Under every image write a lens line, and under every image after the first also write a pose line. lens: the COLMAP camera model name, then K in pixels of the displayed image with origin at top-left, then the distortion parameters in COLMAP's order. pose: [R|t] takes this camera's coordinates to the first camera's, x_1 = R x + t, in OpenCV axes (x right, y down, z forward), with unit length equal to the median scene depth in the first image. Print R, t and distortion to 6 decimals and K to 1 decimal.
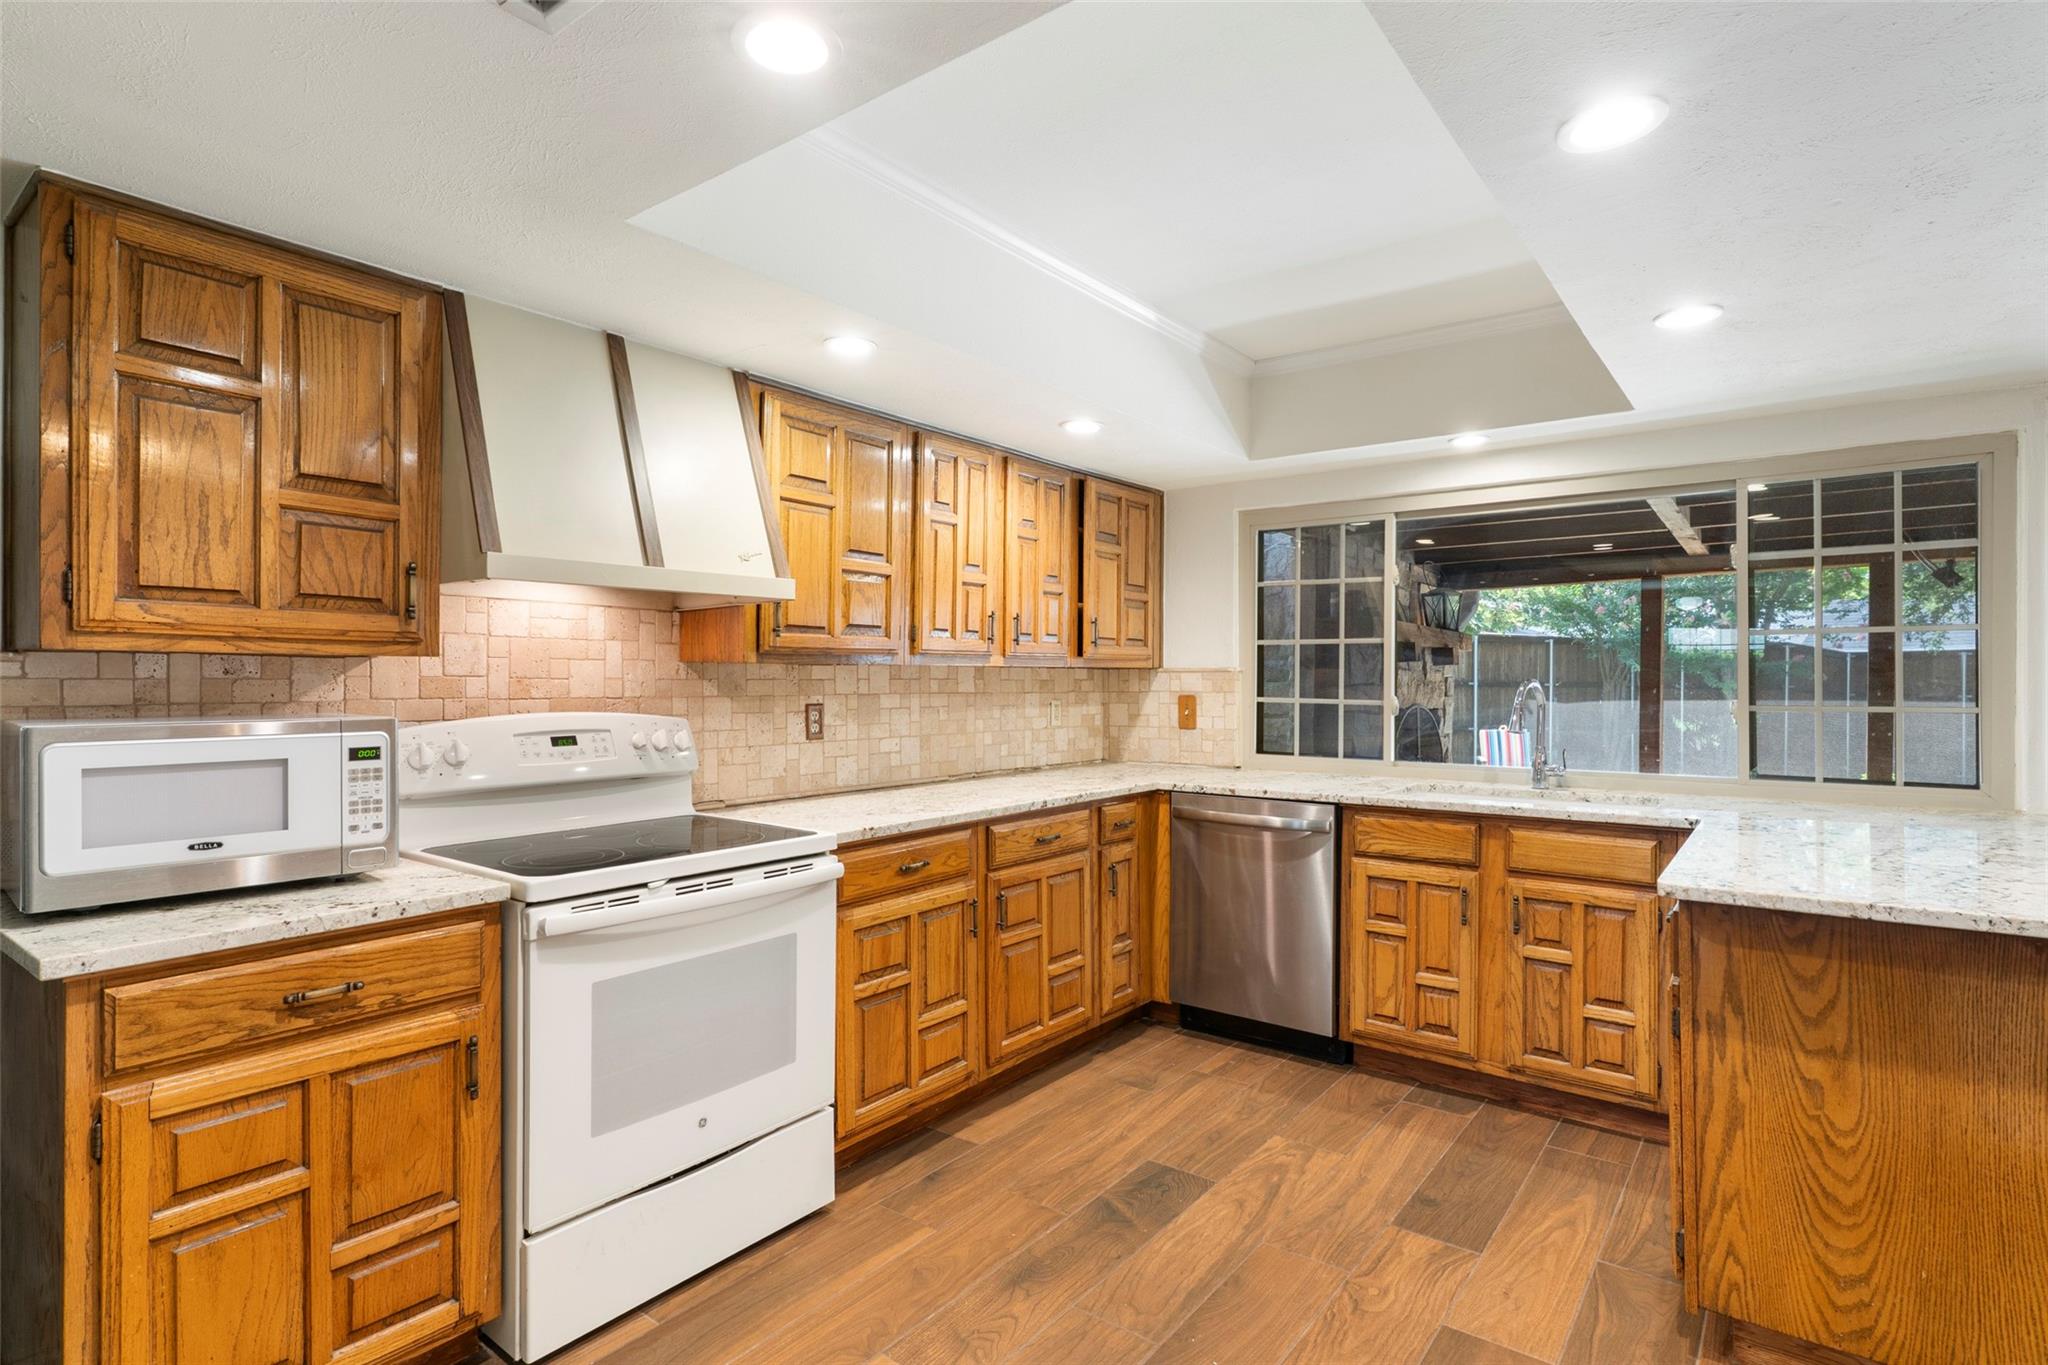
lens RADIAL K [[1012.7, 0, 1025.8], [0, 1012.7, 683.4], [0, 0, 1]] dist [-0.001290, -0.000699]
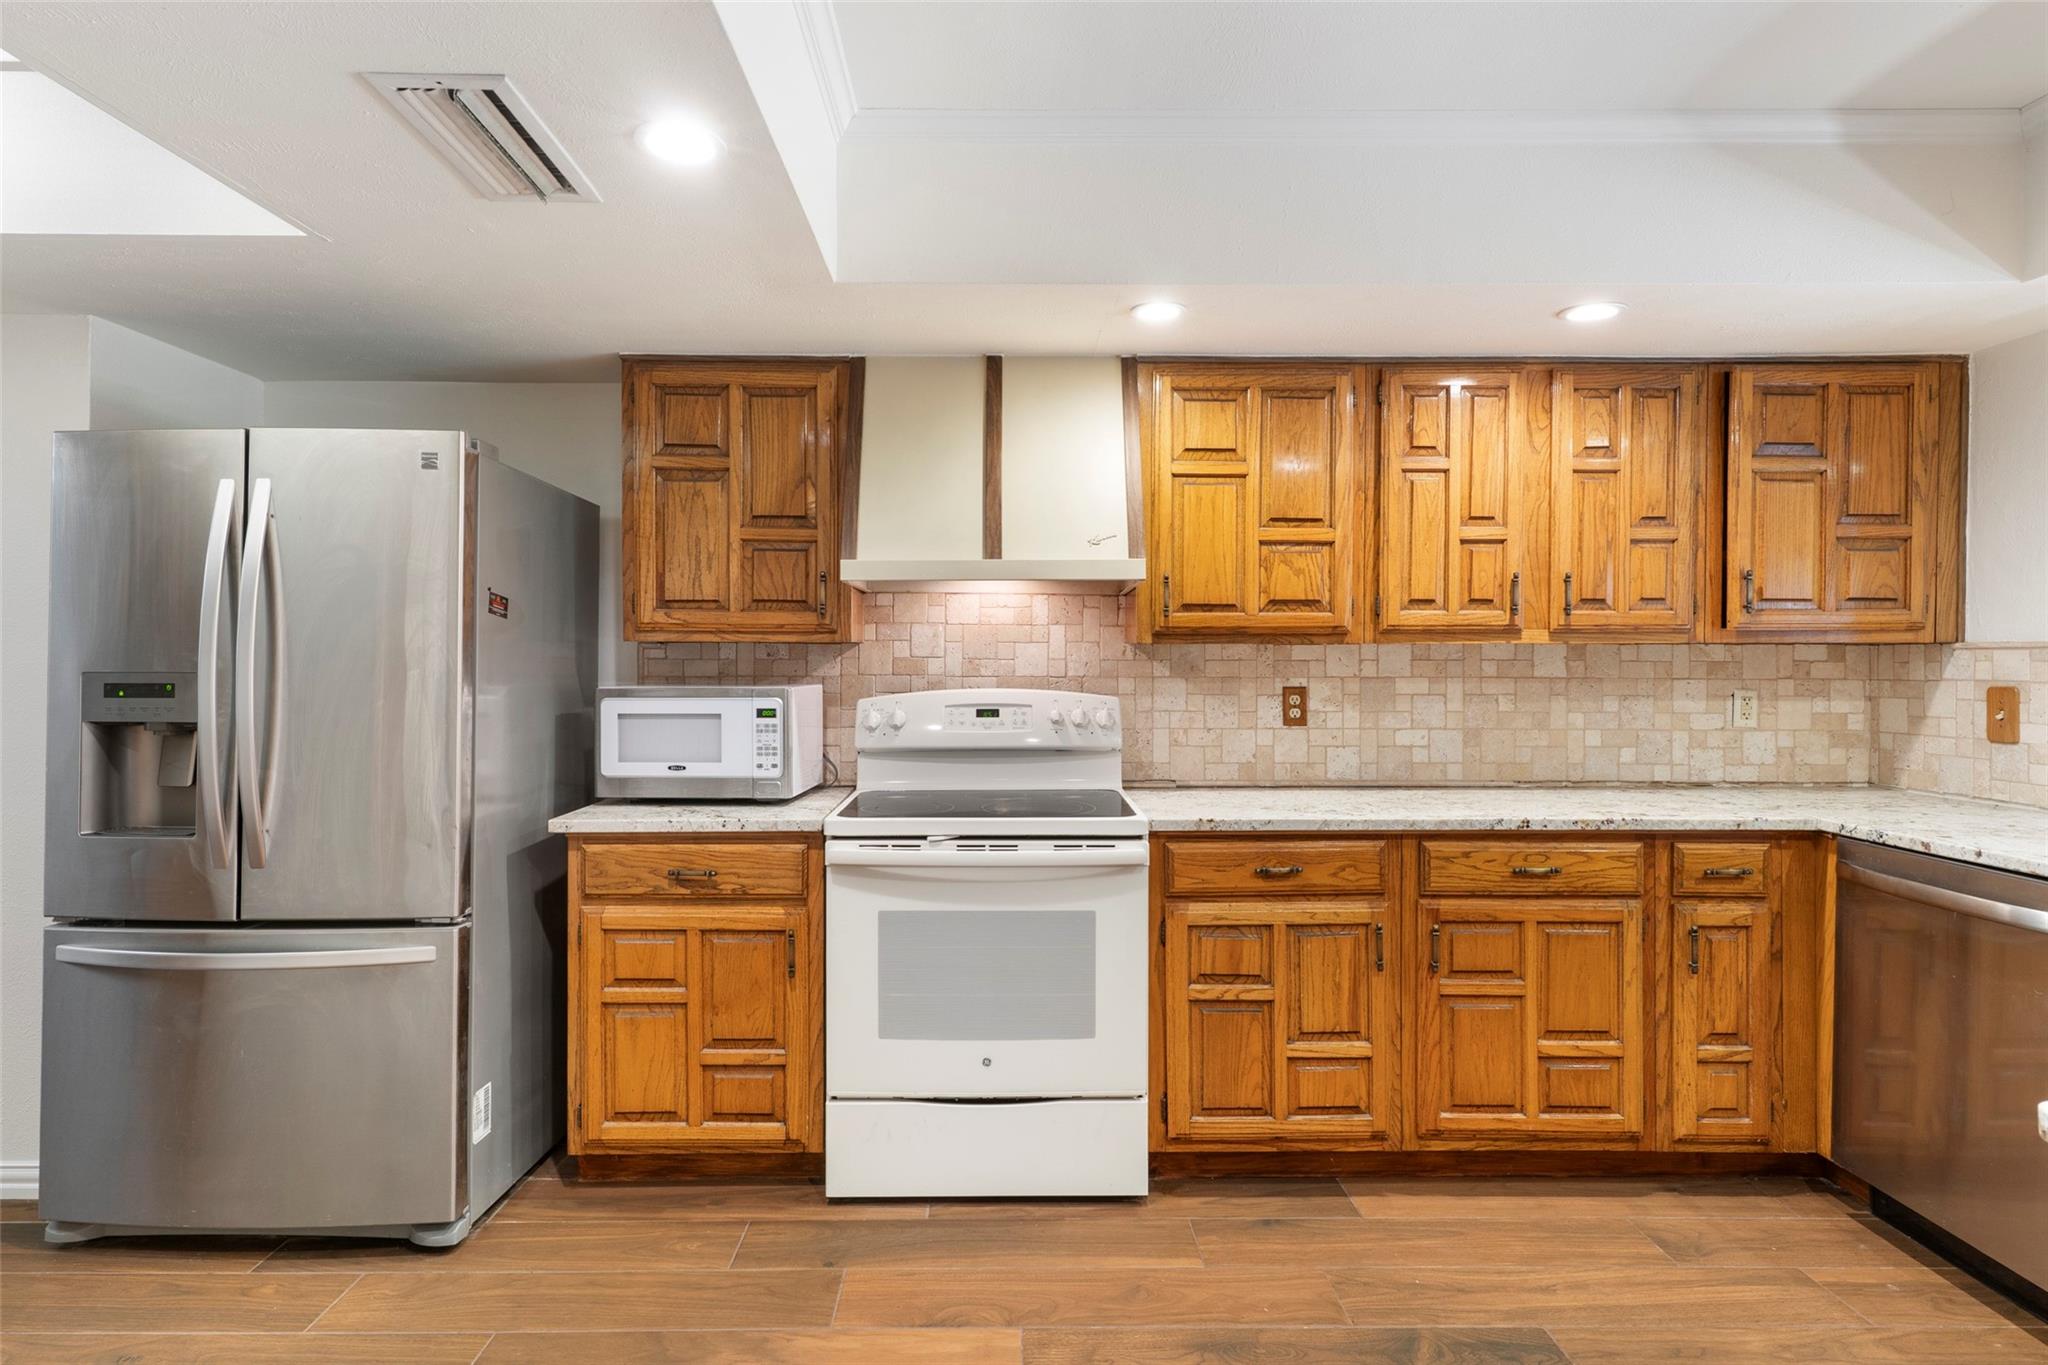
lens RADIAL K [[1083.2, 0, 1021.1], [0, 1083.2, 675.2], [0, 0, 1]] dist [0.003728, -0.000663]
pose [[0.624586, 0.011631, -0.780870, 0.504073], [-0.003955, 0.999923, 0.011731, -0.001138], [0.780946, -0.004239, 0.624584, 0.238151]]
